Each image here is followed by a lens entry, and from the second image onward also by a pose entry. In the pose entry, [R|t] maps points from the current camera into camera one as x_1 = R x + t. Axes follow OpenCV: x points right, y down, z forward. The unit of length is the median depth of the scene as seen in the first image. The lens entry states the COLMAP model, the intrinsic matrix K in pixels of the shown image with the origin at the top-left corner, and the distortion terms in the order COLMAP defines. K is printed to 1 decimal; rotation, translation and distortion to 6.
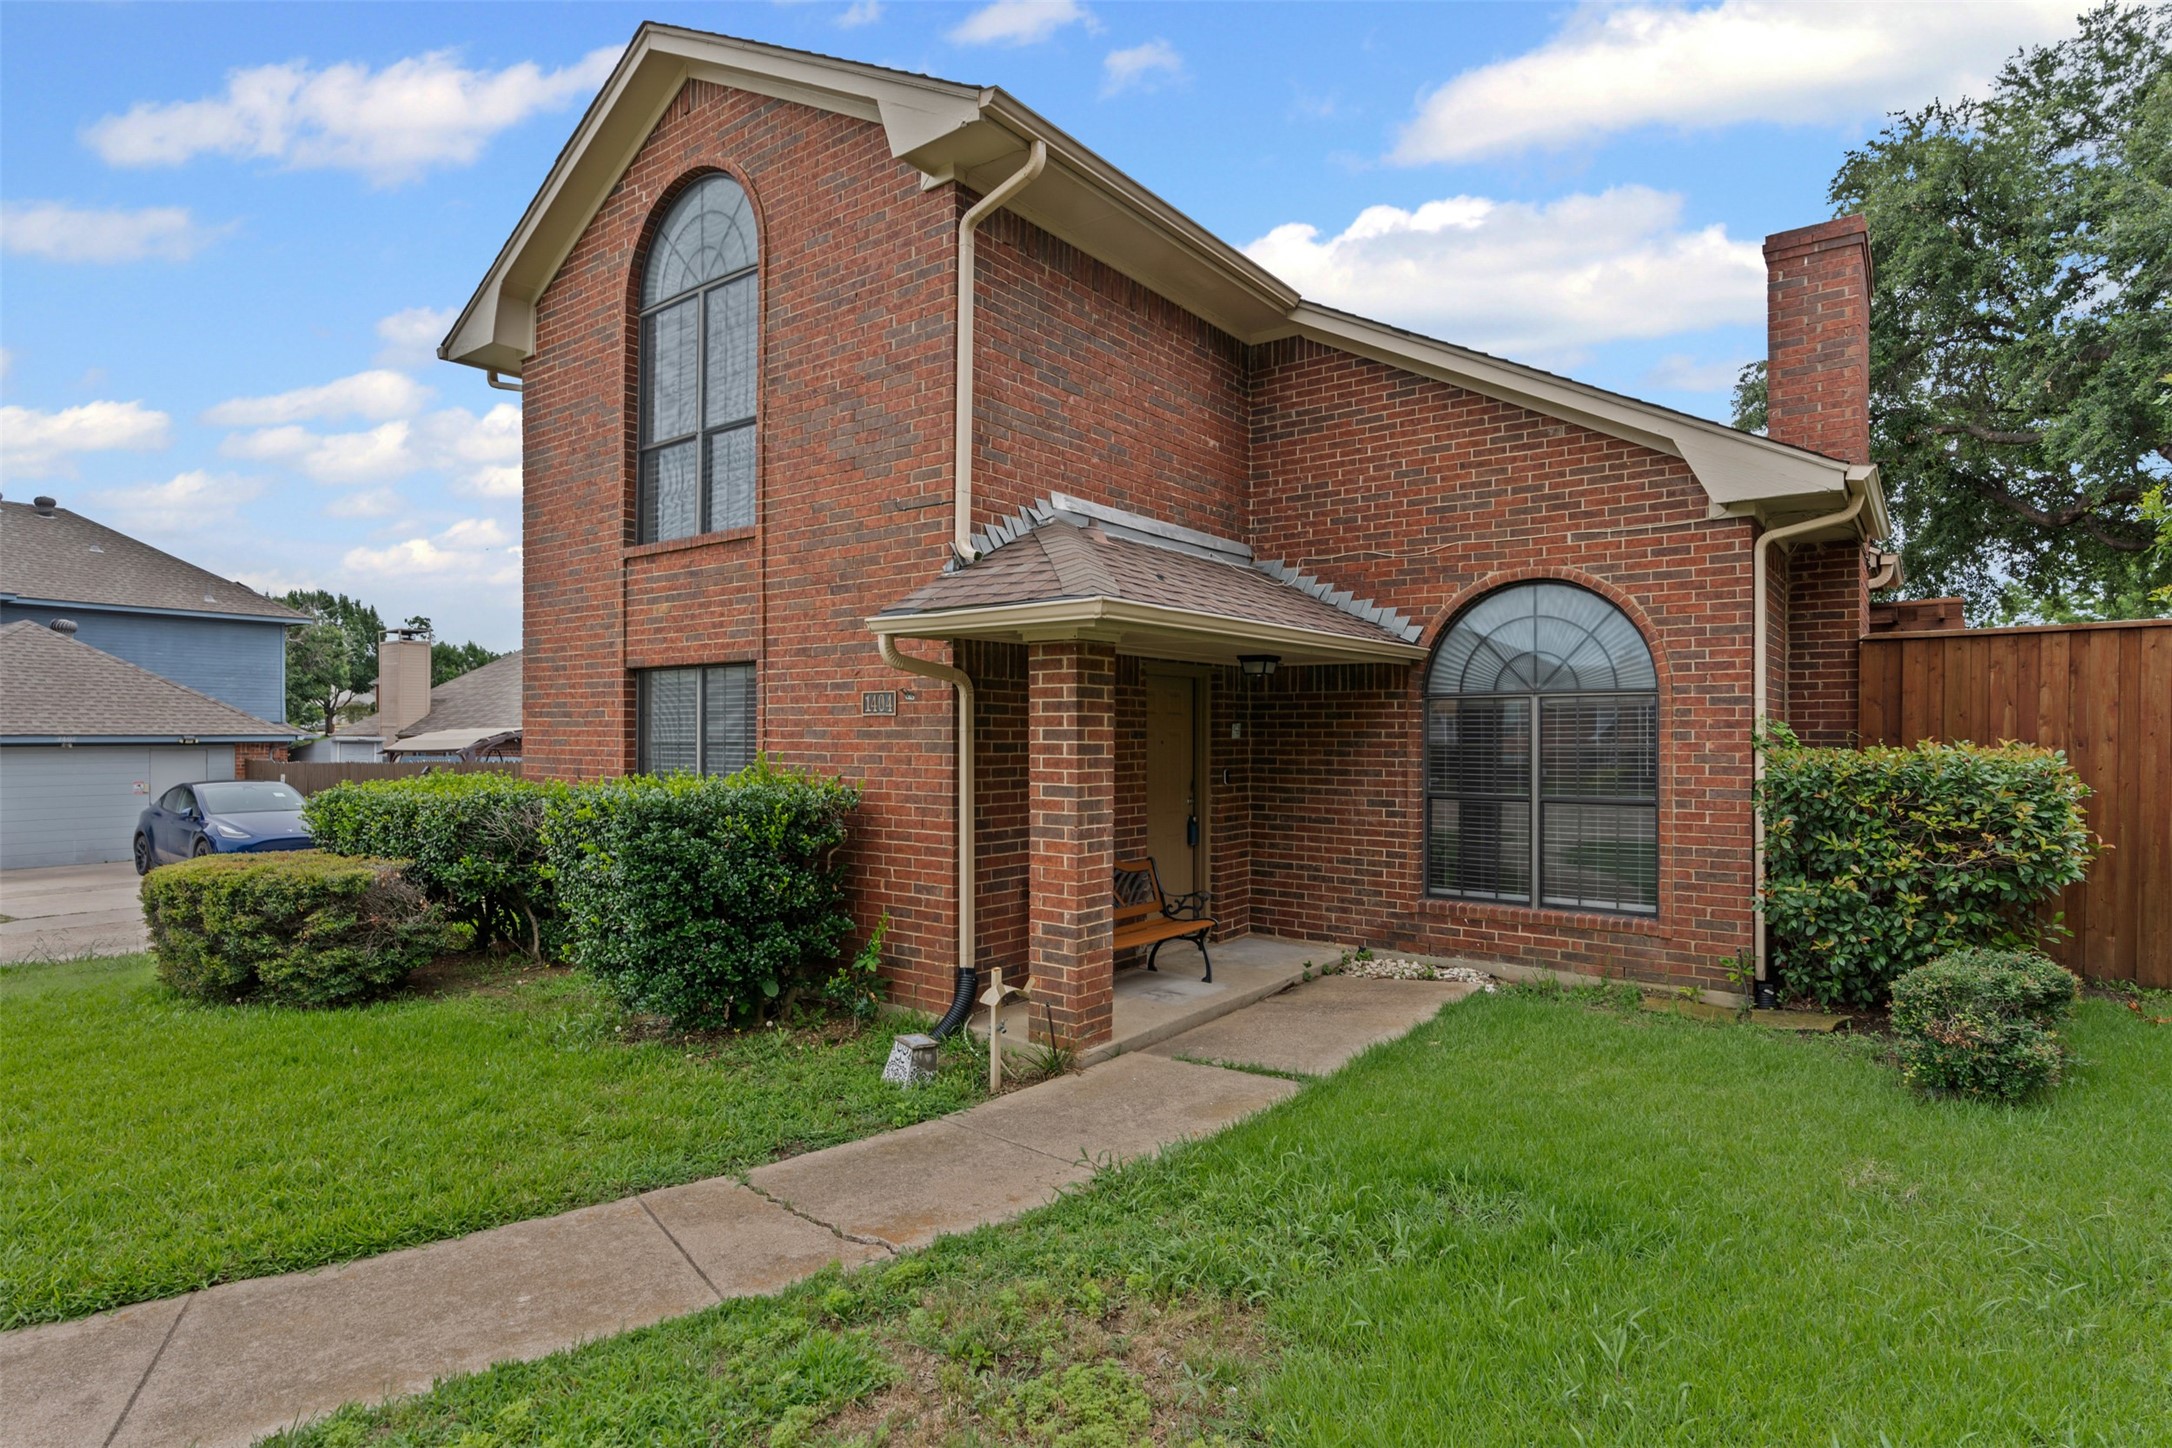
lens RADIAL K [[1113.2, 0, 1086.0], [0, 1113.2, 724.0], [0, 0, 1]] dist [-0.004025, 0.000002]
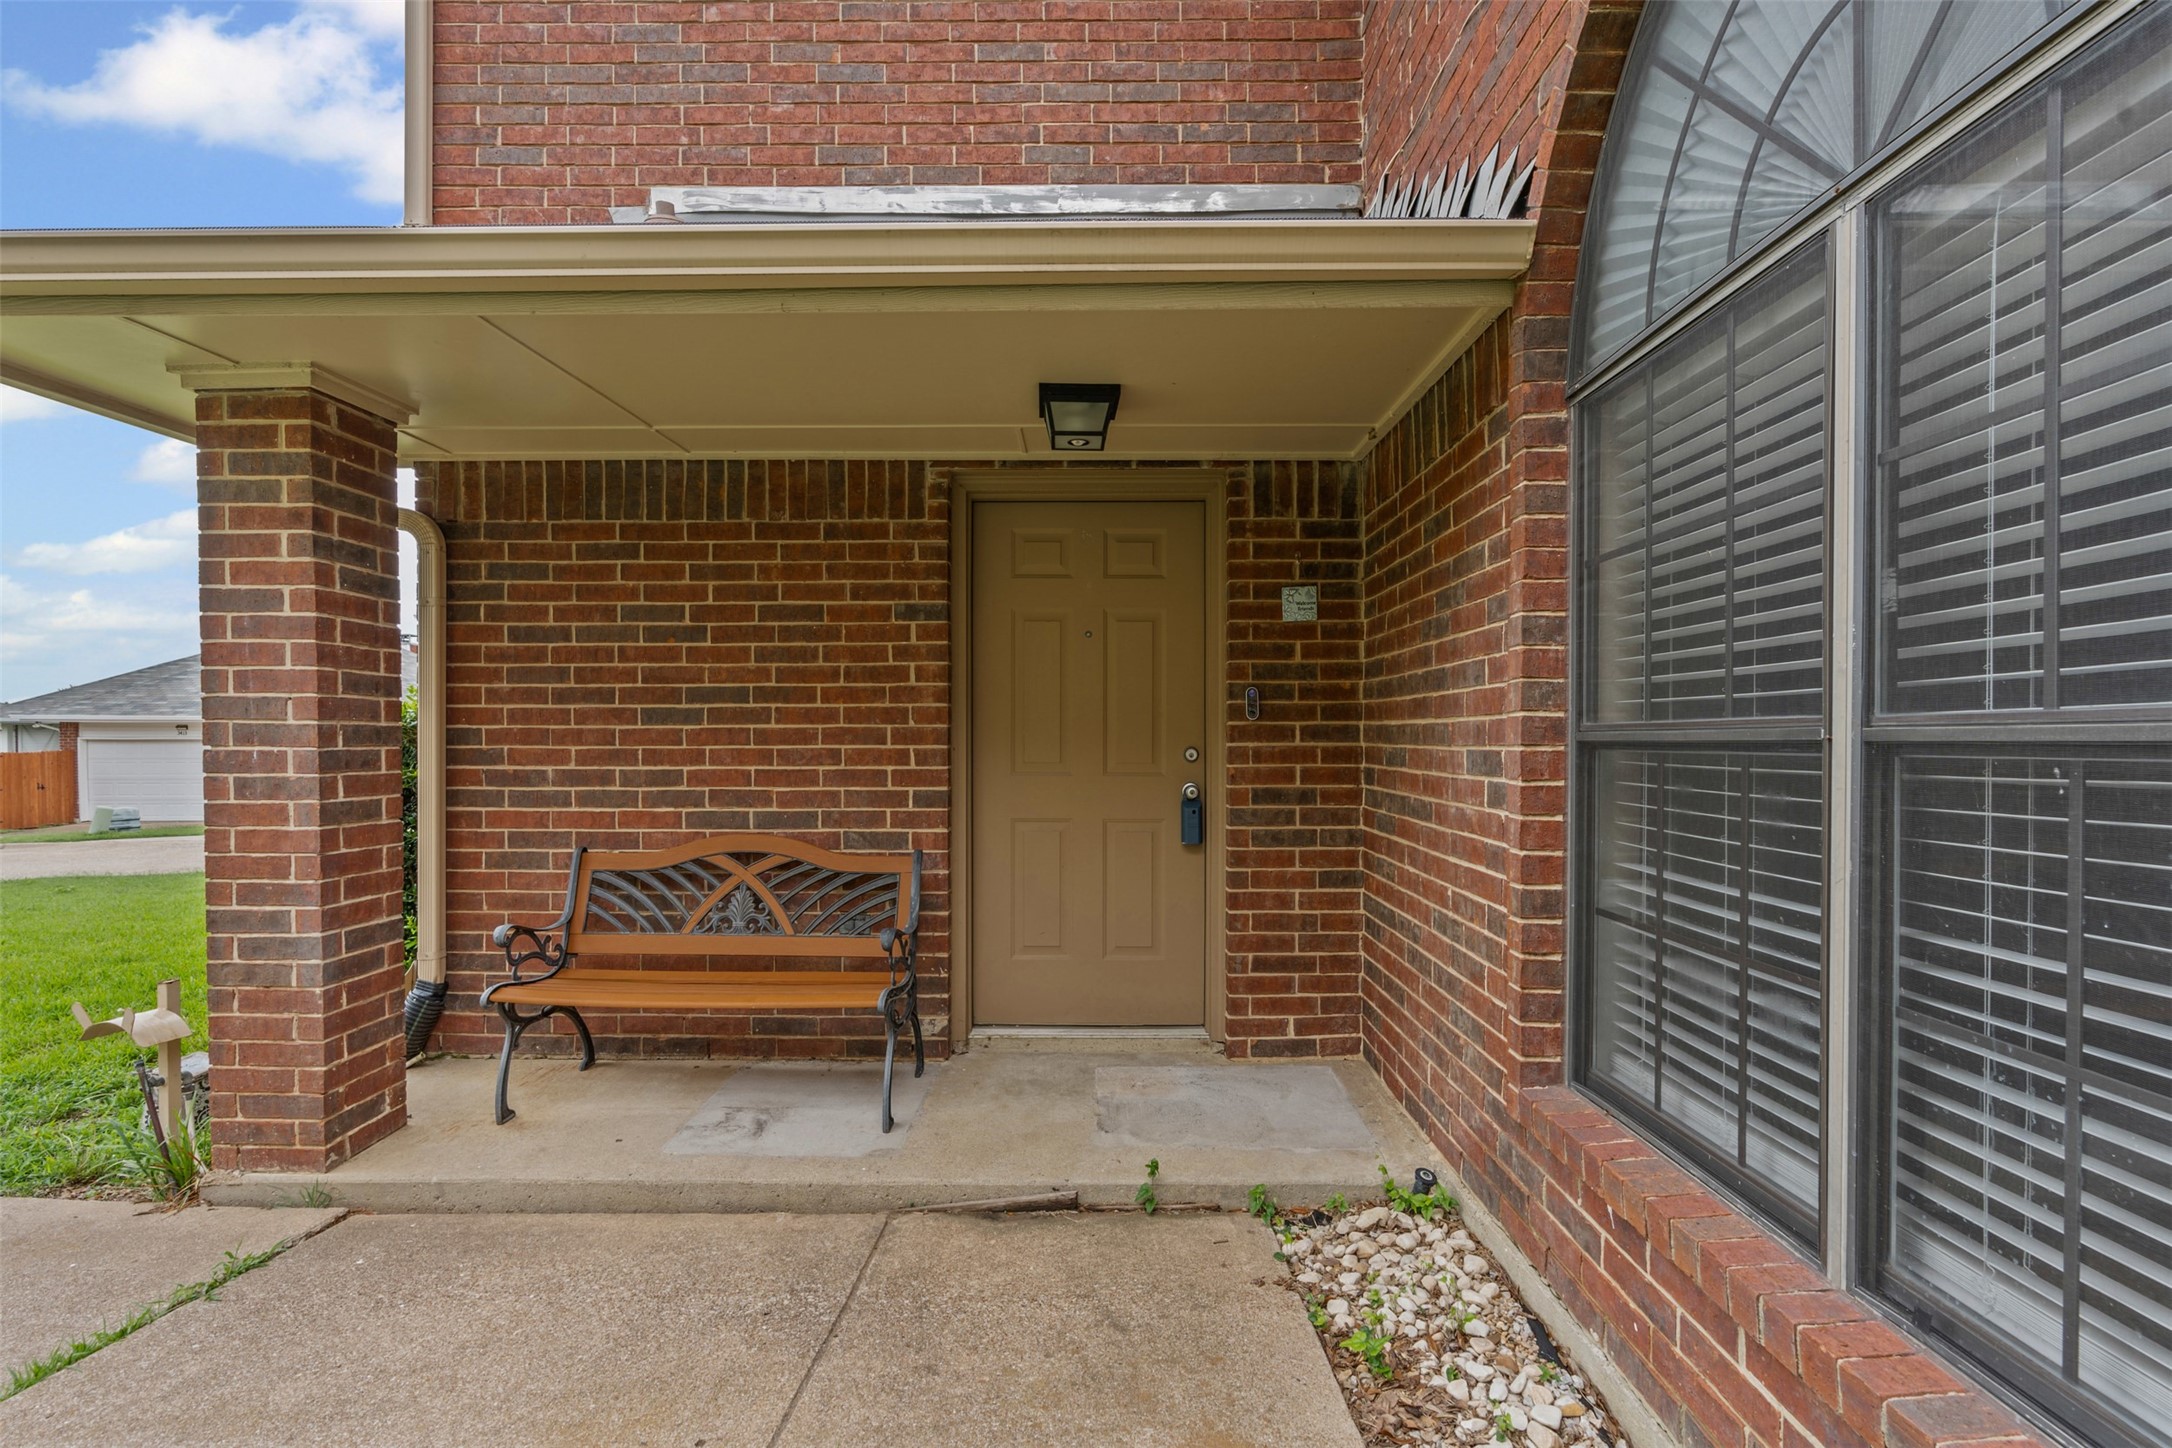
lens RADIAL K [[1010.7, 0, 1084.9], [0, 1010.7, 737.8], [0, 0, 1]] dist [-0.000990, 0.000068]
pose [[0.603993, -0.007580, -0.796954, 0.427719], [0.004350, 0.999971, -0.006215, 0.065990], [0.796978, 0.000287, 0.604008, 0.715454]]
